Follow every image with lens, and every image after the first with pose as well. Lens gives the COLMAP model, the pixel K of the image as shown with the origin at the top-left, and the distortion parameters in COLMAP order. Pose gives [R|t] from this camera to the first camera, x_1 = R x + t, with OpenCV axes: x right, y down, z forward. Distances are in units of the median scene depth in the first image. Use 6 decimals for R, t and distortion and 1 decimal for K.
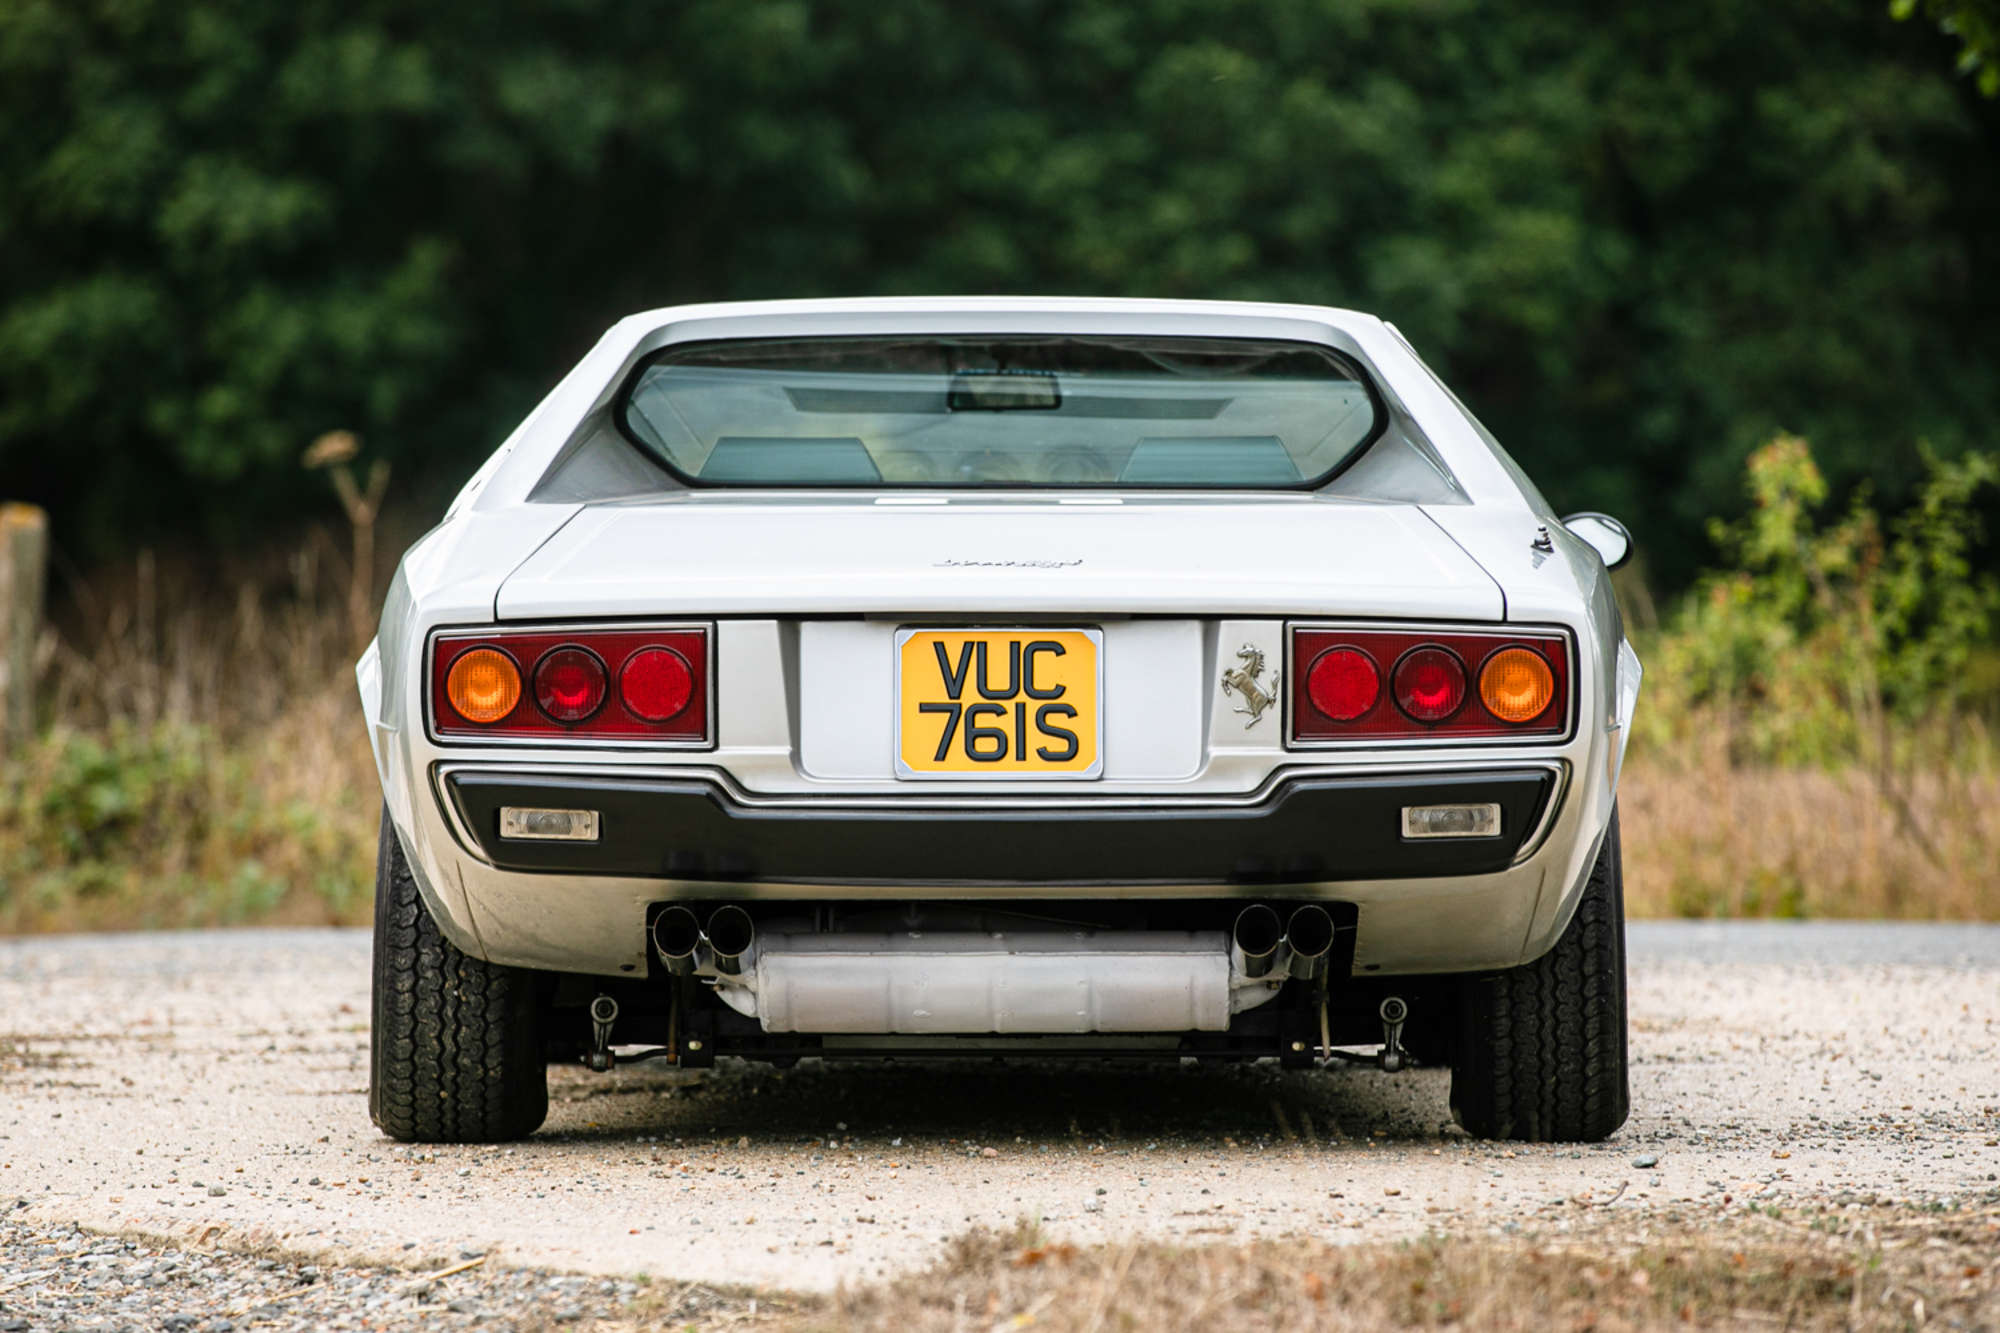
lens RADIAL K [[11492.2, 0, 1000.0], [0, 11492.2, 665.8], [0, 0, 1]] dist [0.124403, 0.000000]
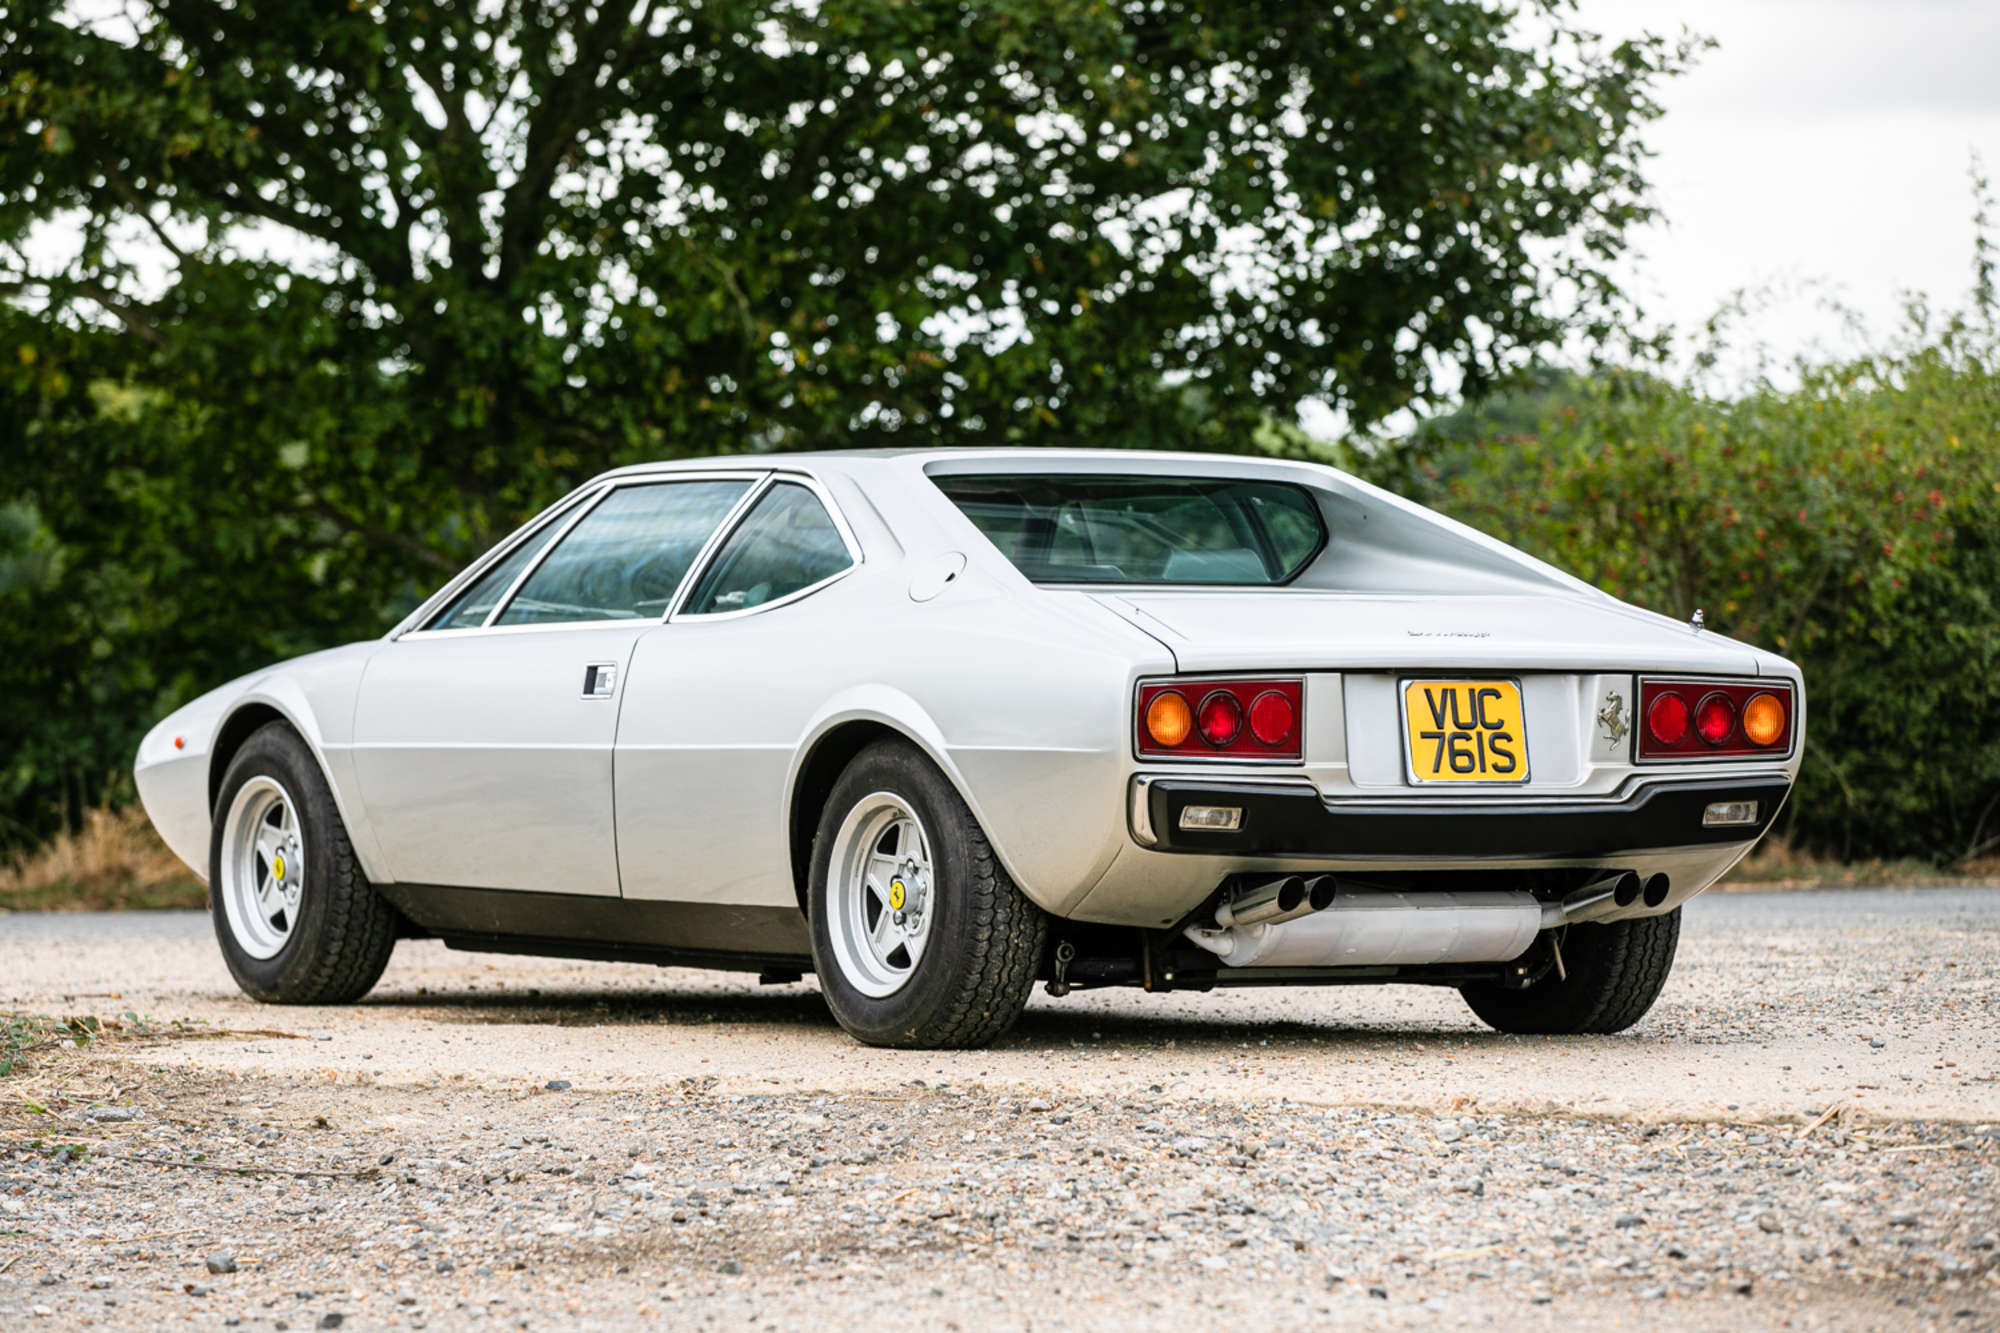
lens RADIAL K [[8216.2, 0, 1000.0], [0, 8216.2, 666.7], [0, 0, 1]] dist [-0.140352, 0.000000]
pose [[0.890960, 0.003409, 0.454069, -0.514205], [-0.000353, 0.999977, -0.006815, 0.002113], [-0.454081, 0.005912, 0.890941, 0.118641]]
